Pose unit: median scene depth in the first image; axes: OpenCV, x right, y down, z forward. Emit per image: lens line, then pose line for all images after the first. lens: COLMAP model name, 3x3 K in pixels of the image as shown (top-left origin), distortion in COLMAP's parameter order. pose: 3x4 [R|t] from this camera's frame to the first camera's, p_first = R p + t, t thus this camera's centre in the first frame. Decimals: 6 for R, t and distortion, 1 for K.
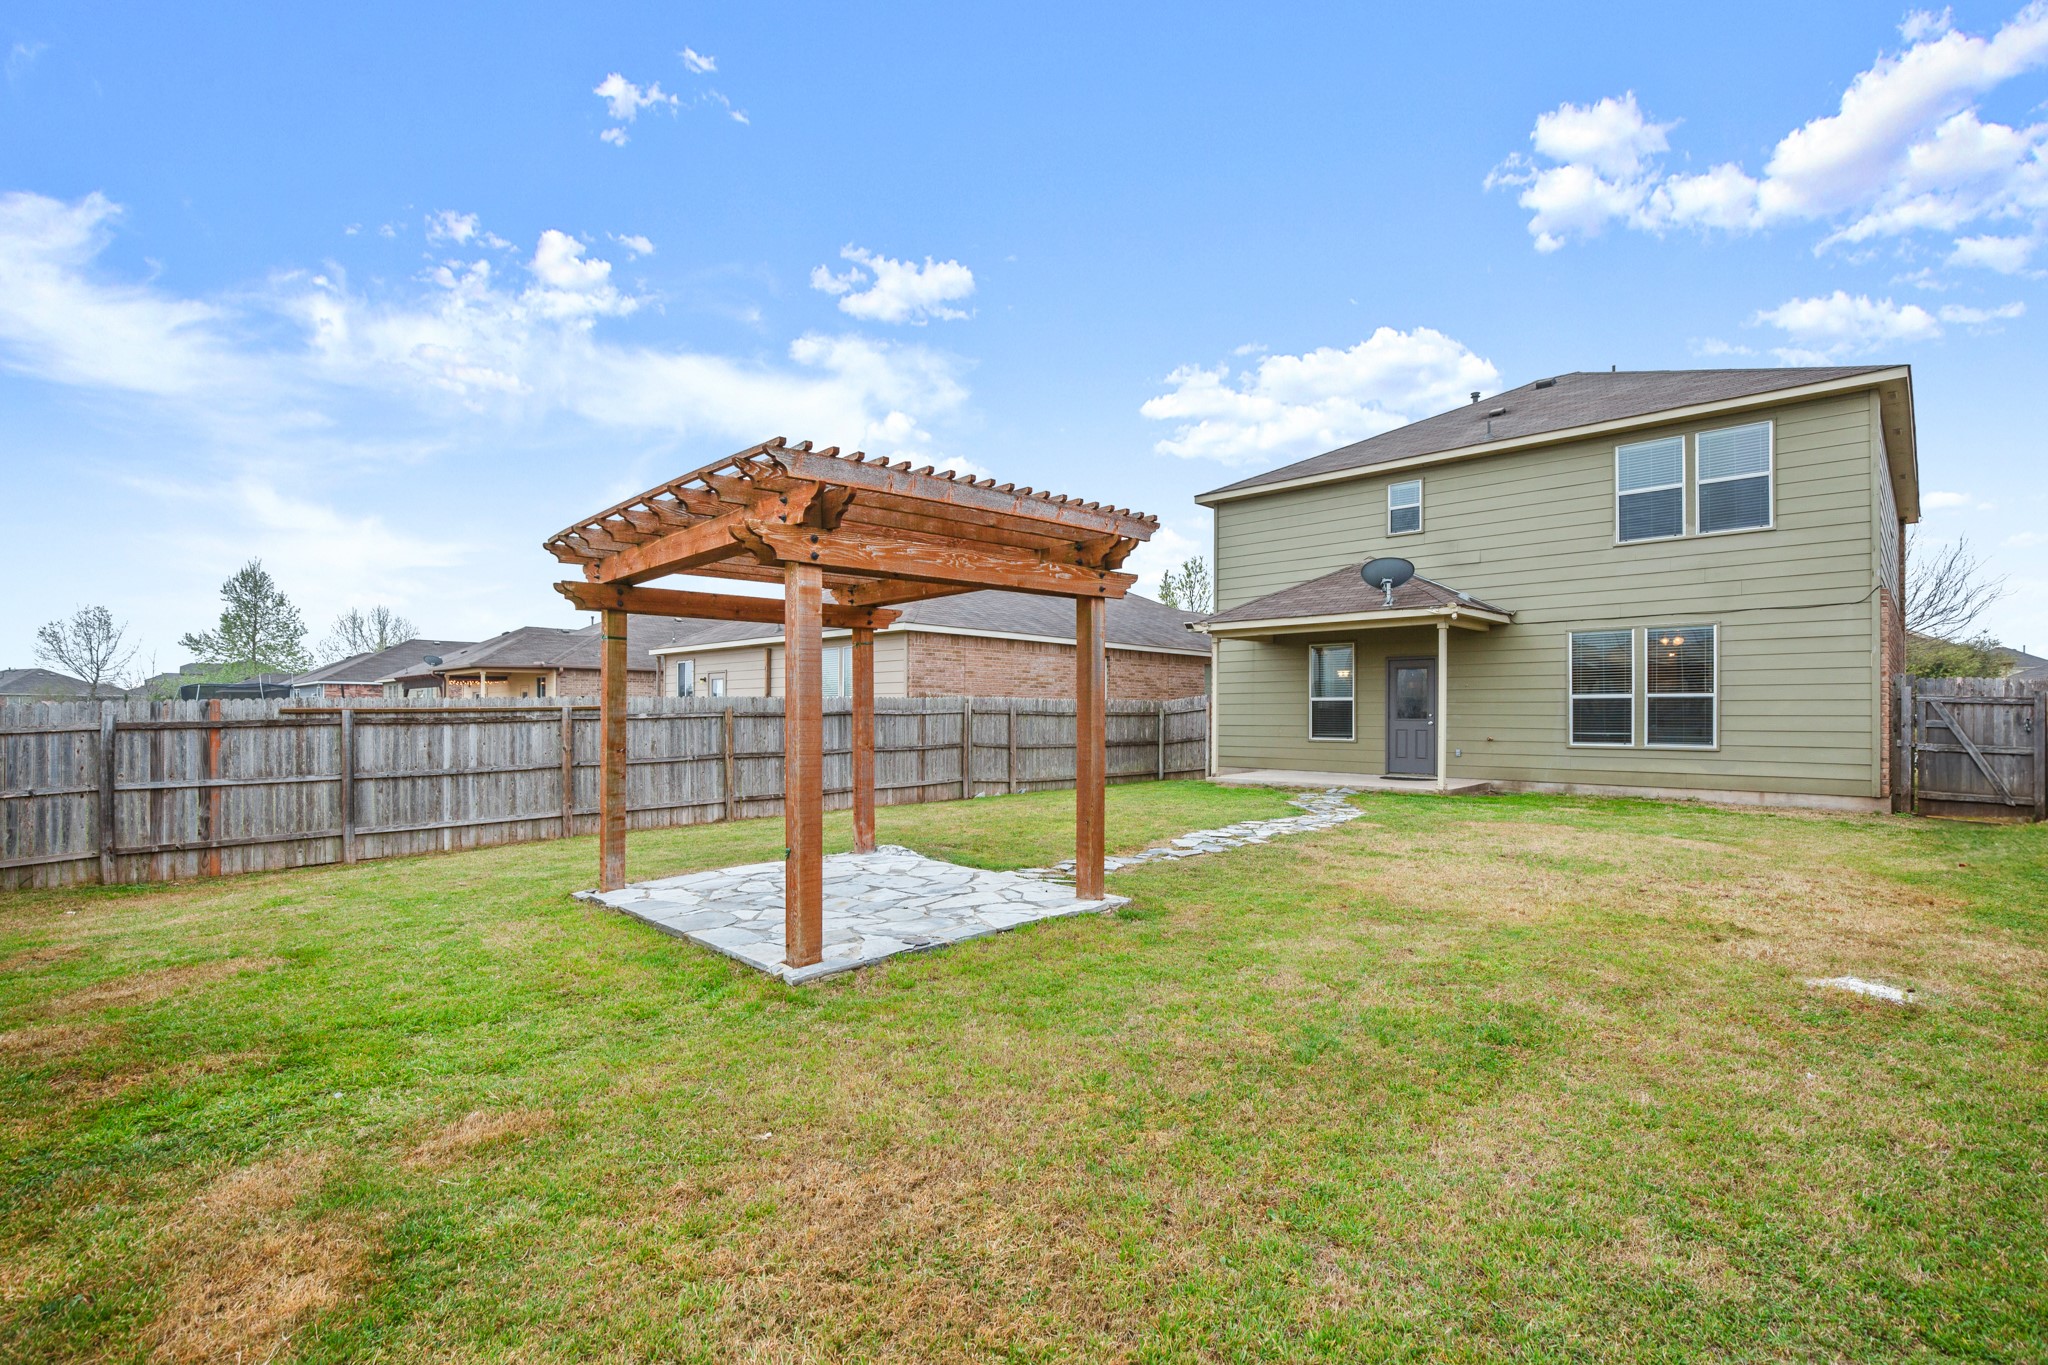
lens RADIAL K [[943.6, 0, 1031.7], [0, 943.6, 698.2], [0, 0, 1]] dist [-0.019224, 0.005763]
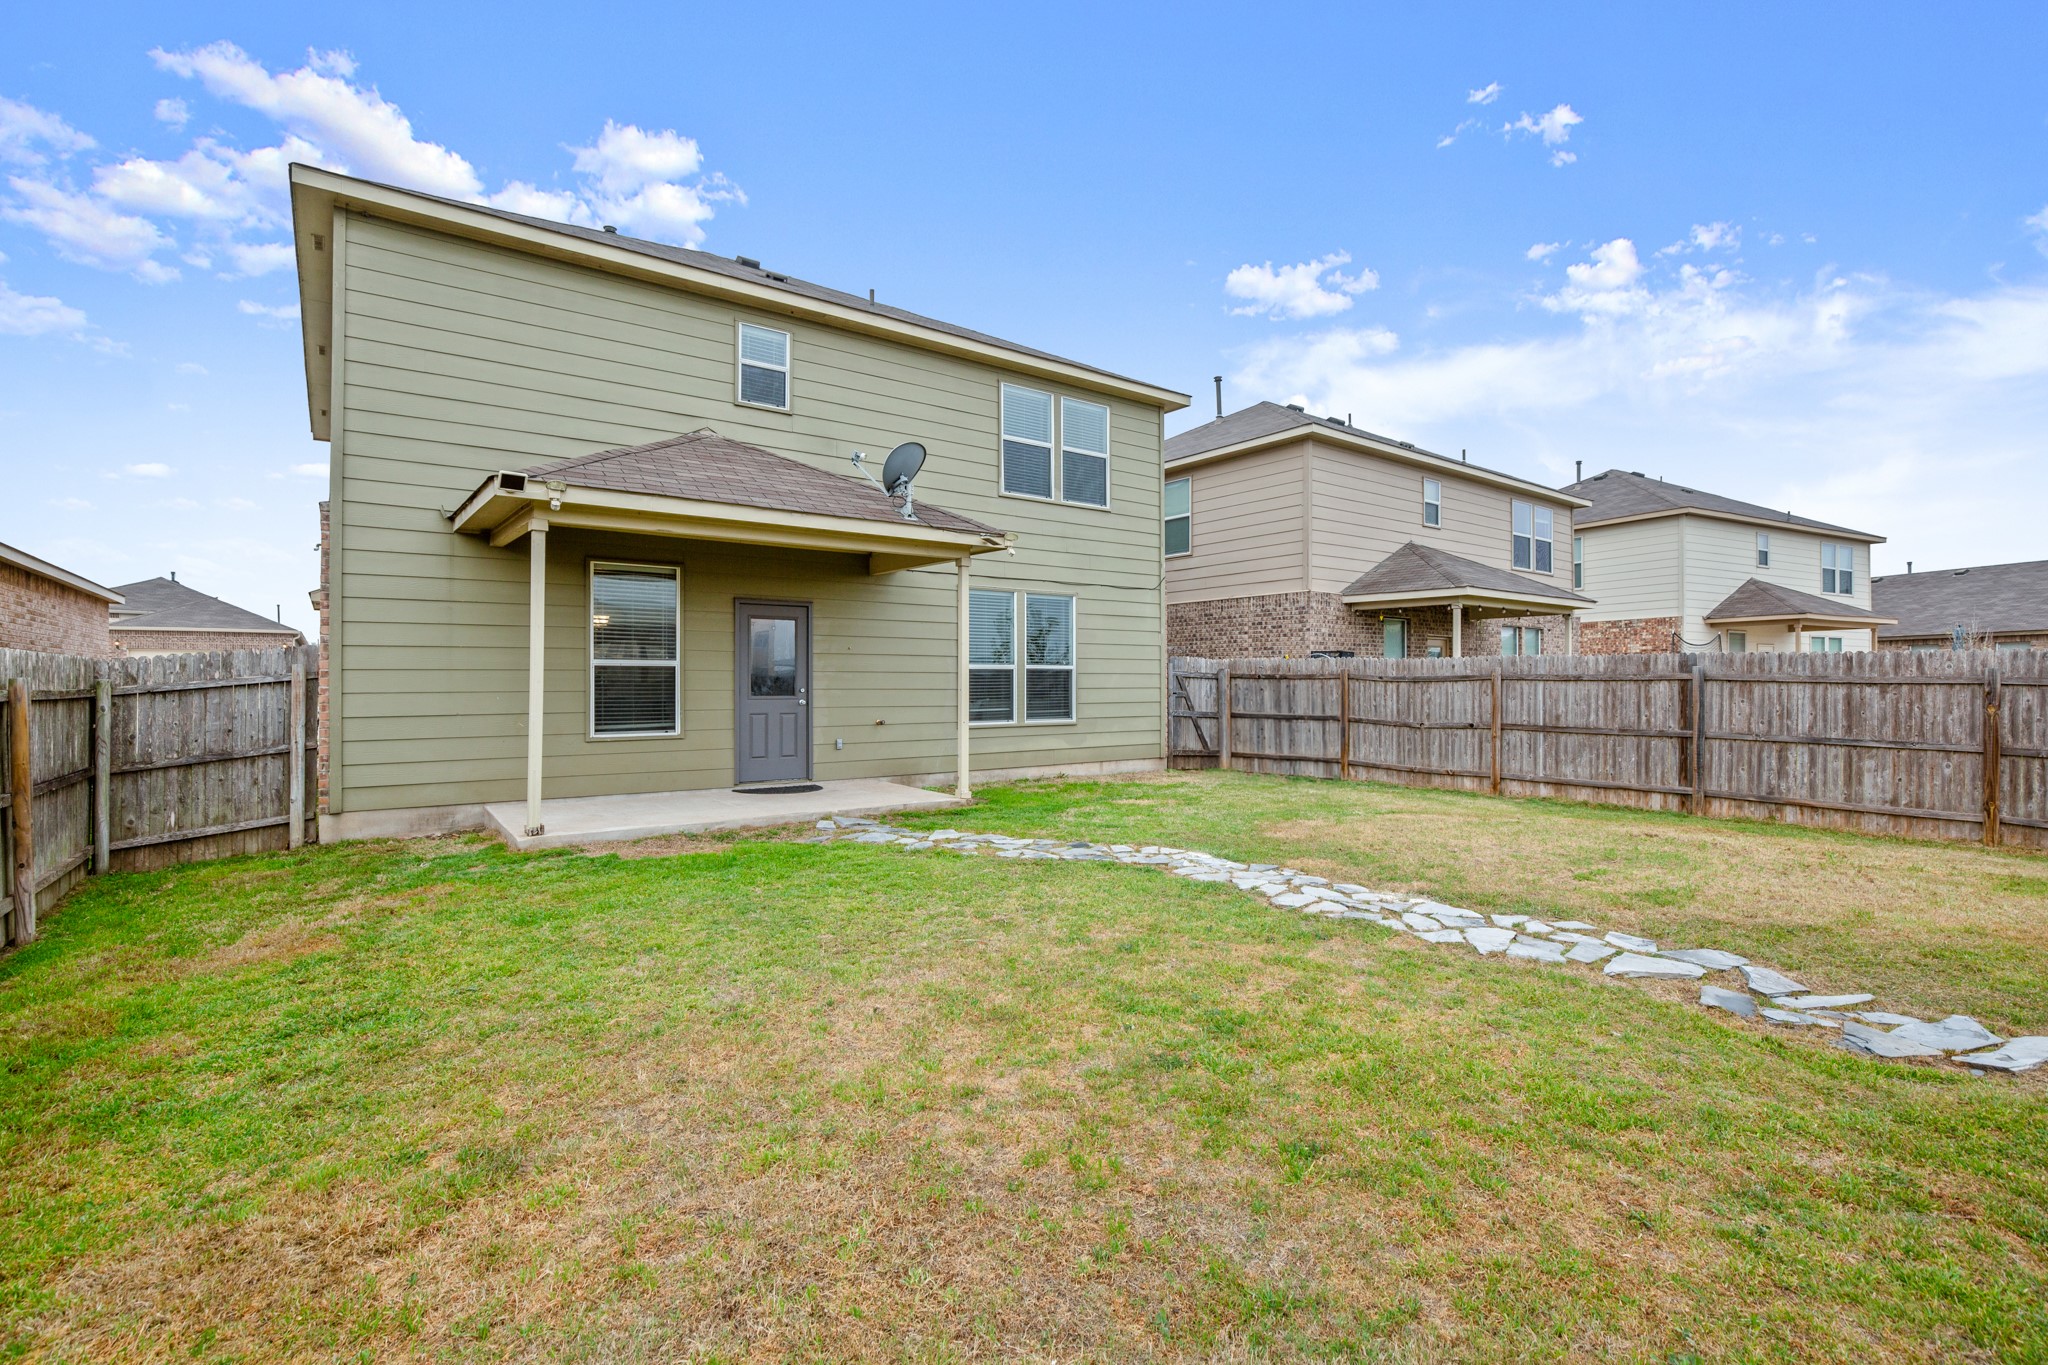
lens RADIAL K [[943.6, 0, 1019.2], [0, 943.6, 679.5], [0, 0, 1]] dist [-0.019224, 0.005763]
pose [[0.149817, 0.002933, 0.988709, -0.244111], [-0.012603, 0.999920, -0.001056, 0.010358], [-0.988633, -0.012302, 0.149842, 0.847798]]
